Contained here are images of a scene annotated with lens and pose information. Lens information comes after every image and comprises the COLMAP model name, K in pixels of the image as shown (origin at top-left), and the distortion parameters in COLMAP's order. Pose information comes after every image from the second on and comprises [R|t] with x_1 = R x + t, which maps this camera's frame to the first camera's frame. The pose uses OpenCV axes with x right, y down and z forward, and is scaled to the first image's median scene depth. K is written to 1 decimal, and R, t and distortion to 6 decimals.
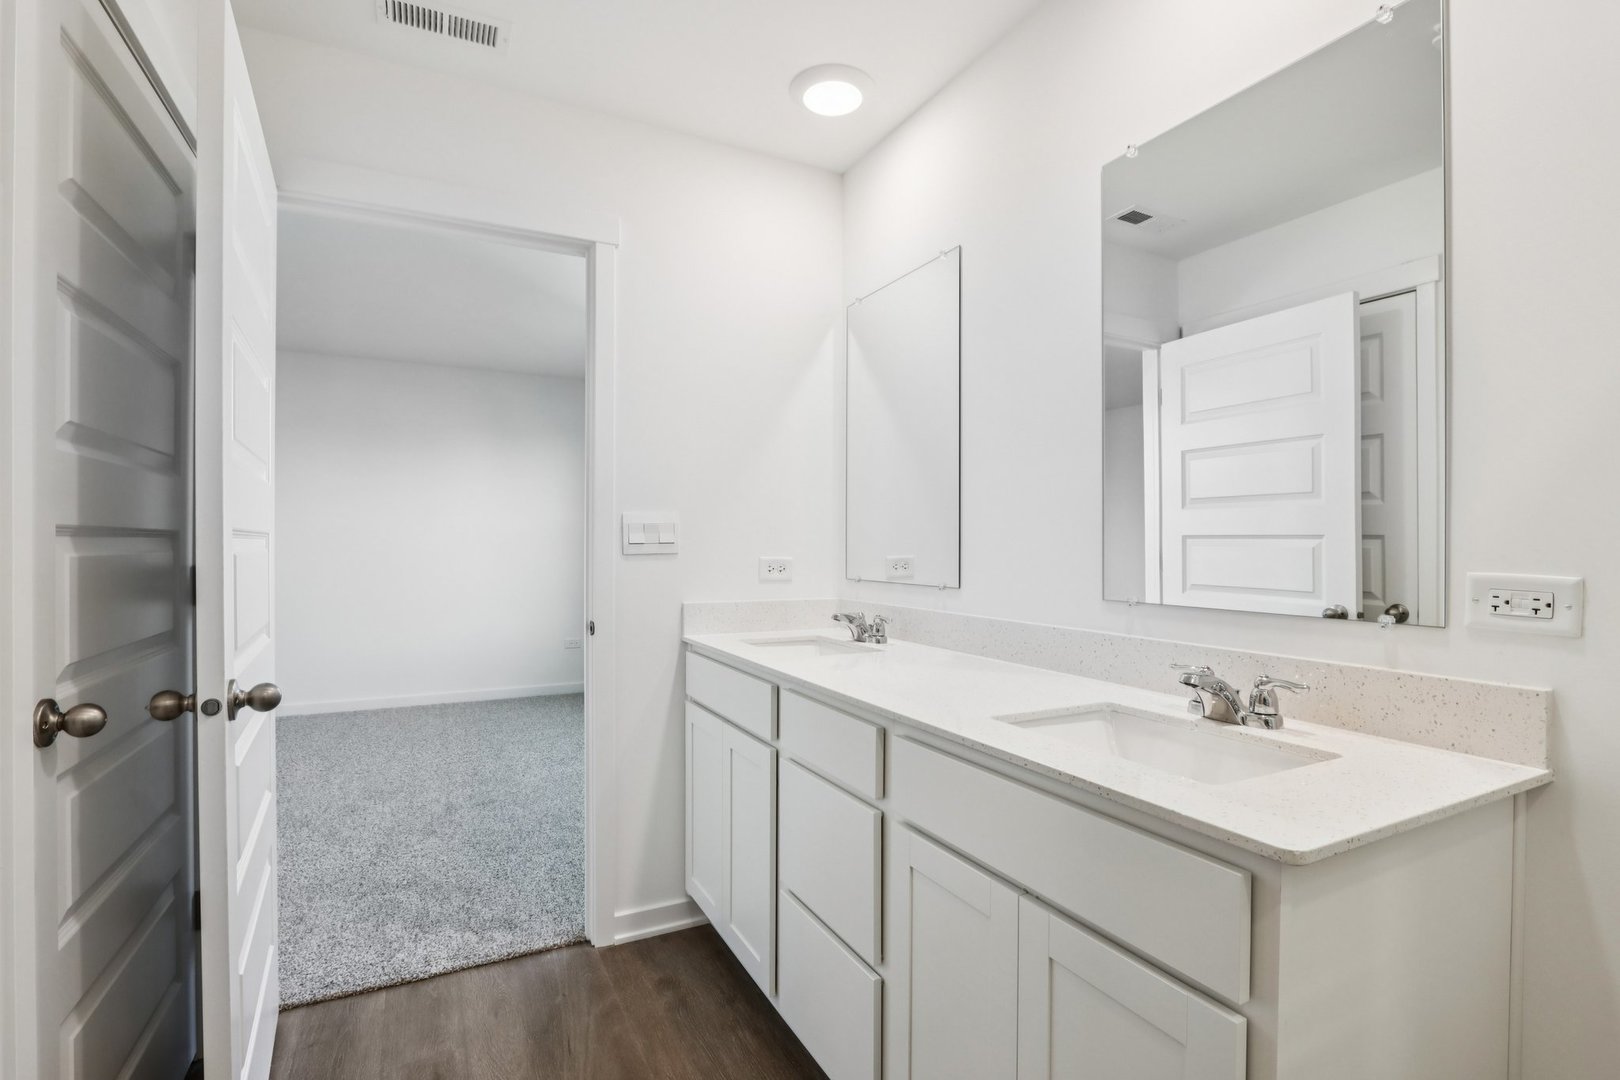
lens RADIAL K [[760.8, 0, 803.4], [0, 760.8, 537.4], [0, 0, 1]] dist [-0.019000, -0.000141]
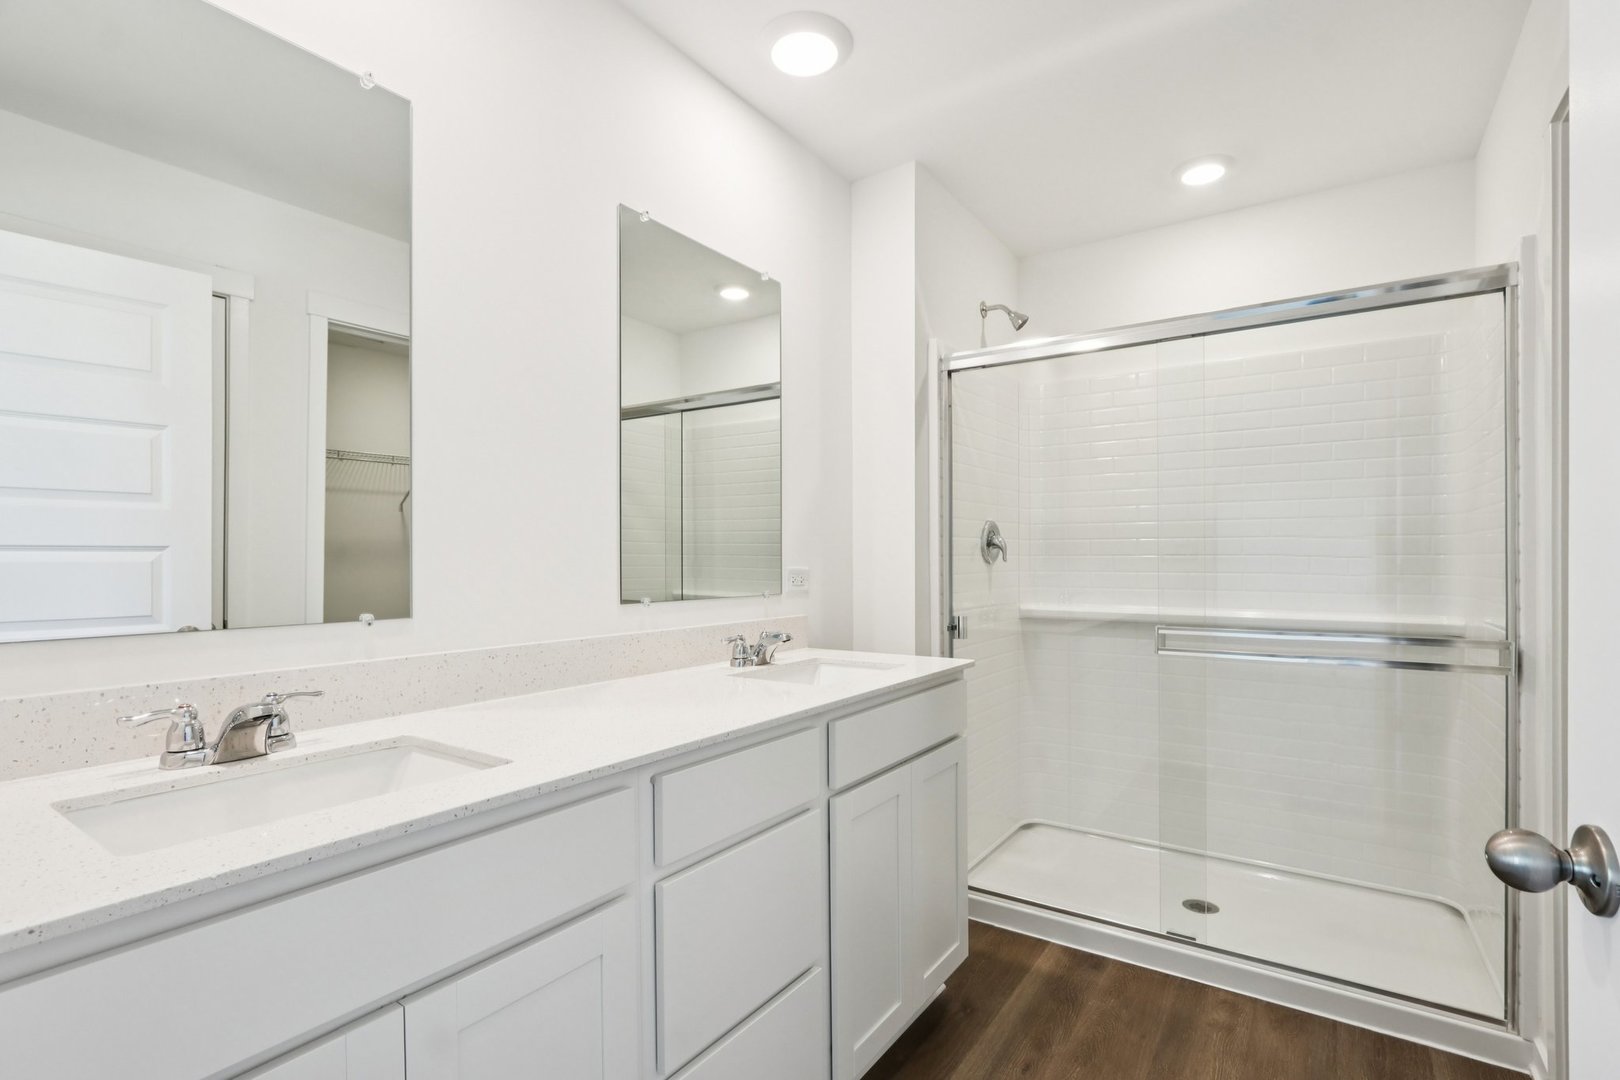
lens RADIAL K [[752.8, 0, 816.7], [0, 752.8, 564.5], [0, 0, 1]] dist [-0.043291, -0.000068]
pose [[-0.486312, -0.003093, 0.873780, -0.670054], [-0.003536, 0.999993, 0.001572, 0.022816], [-0.873778, -0.002325, -0.486319, 1.265442]]
